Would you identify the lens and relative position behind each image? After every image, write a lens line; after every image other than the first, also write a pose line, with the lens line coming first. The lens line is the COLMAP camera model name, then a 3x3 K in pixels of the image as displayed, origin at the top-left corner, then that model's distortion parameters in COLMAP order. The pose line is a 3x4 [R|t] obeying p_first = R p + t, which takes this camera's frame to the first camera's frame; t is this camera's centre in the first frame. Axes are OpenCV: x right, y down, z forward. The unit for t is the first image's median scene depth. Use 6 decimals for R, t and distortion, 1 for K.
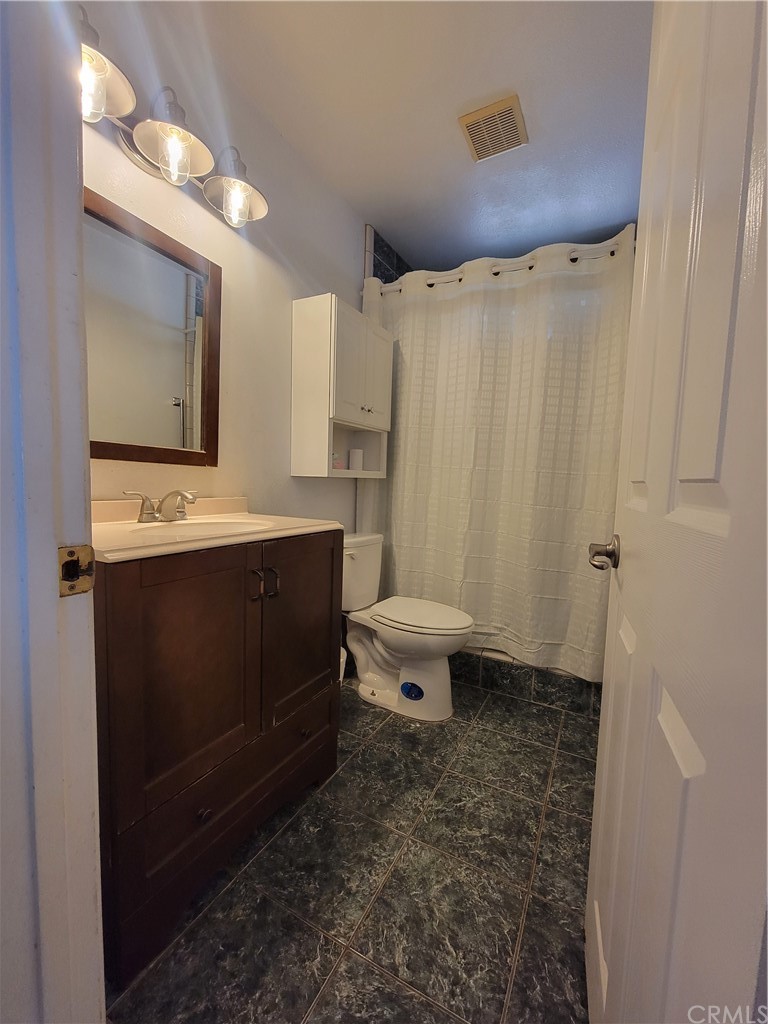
lens RADIAL K [[419.2, 0, 380.1], [0, 419.2, 513.2], [0, 0, 1]] dist [-0.003228, -0.000761]
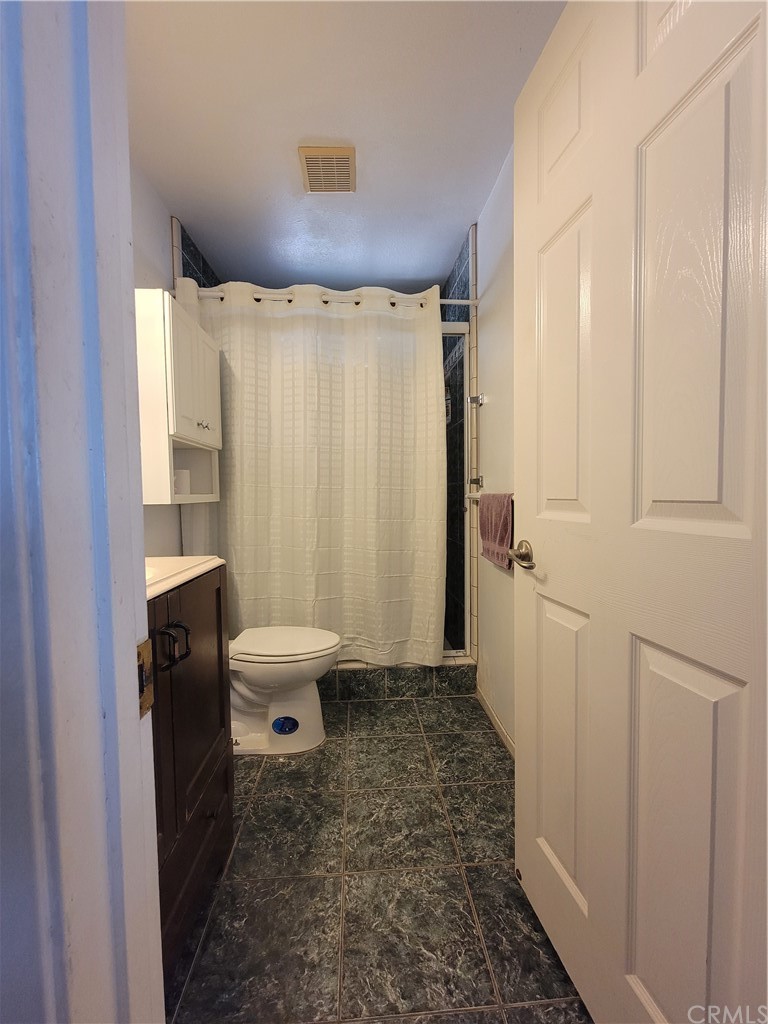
lens RADIAL K [[419.2, 0, 380.1], [0, 419.2, 513.4], [0, 0, 1]] dist [-0.003228, -0.000761]
pose [[0.851086, -0.068493, 0.520540, -0.205577], [0.085236, 0.996327, -0.008265, -0.025066], [-0.518062, 0.051403, 0.853797, 0.063080]]
